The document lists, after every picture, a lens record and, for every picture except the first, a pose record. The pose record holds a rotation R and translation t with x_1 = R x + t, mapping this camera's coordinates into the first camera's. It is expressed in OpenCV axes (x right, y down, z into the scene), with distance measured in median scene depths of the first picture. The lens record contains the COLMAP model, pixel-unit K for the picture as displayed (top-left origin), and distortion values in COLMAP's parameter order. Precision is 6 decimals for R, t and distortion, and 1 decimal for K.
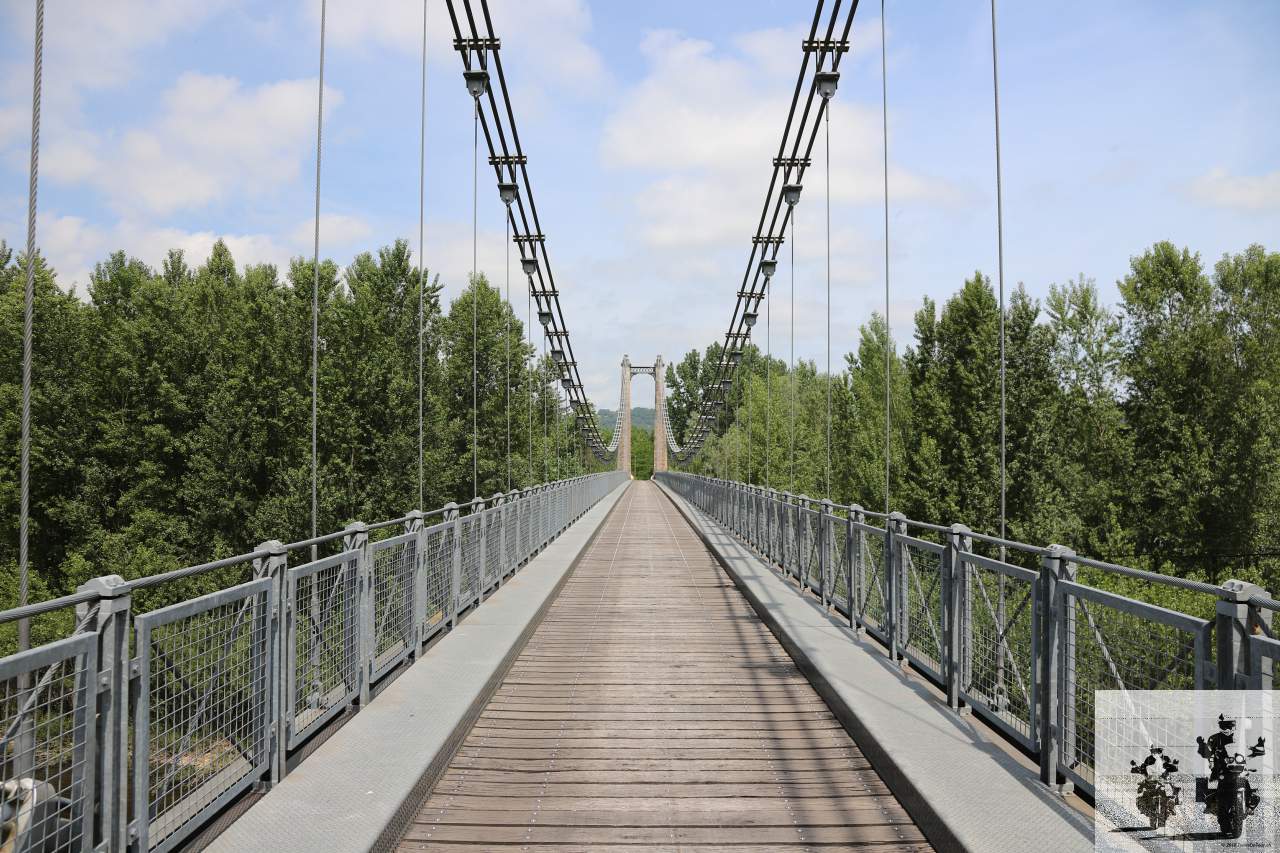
lens RADIAL K [[888.0, 0, 635.2], [0, 888.0, 428.9], [0, 0, 1]] dist [0.002426, 0.003028]
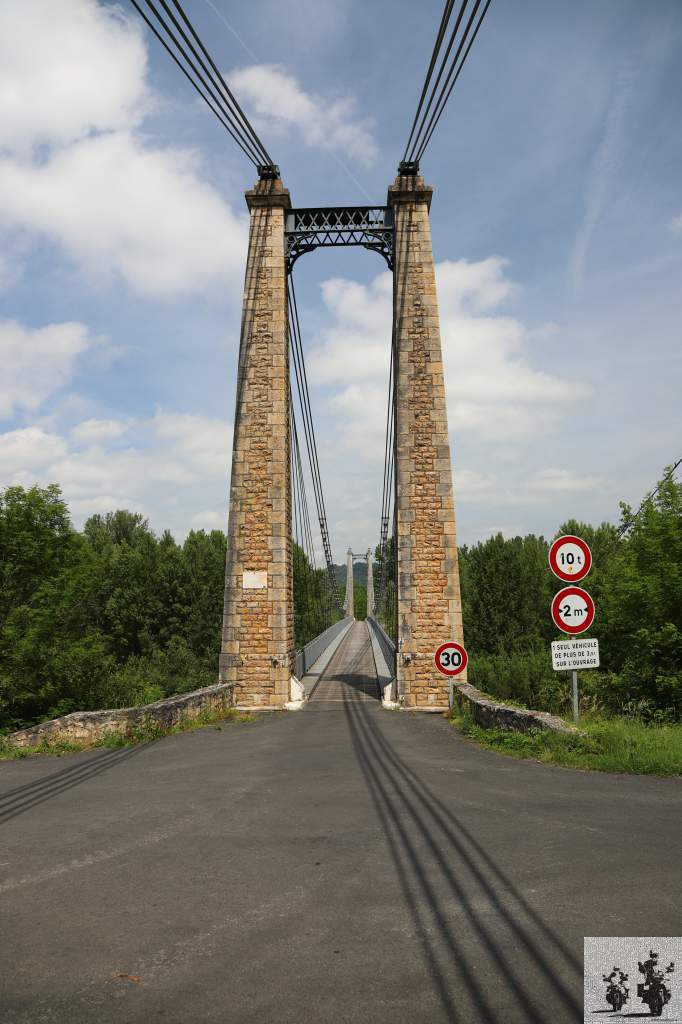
lens RADIAL K [[709.9, 0, 341.0], [0, 709.9, 512.0], [0, 0, 1]] dist [0.001334, -0.000365]
pose [[0.999635, -0.015352, -0.022241, 0.027041], [0.013216, 0.995564, -0.093153, -0.155242], [0.023572, 0.092825, 0.995403, -2.456642]]
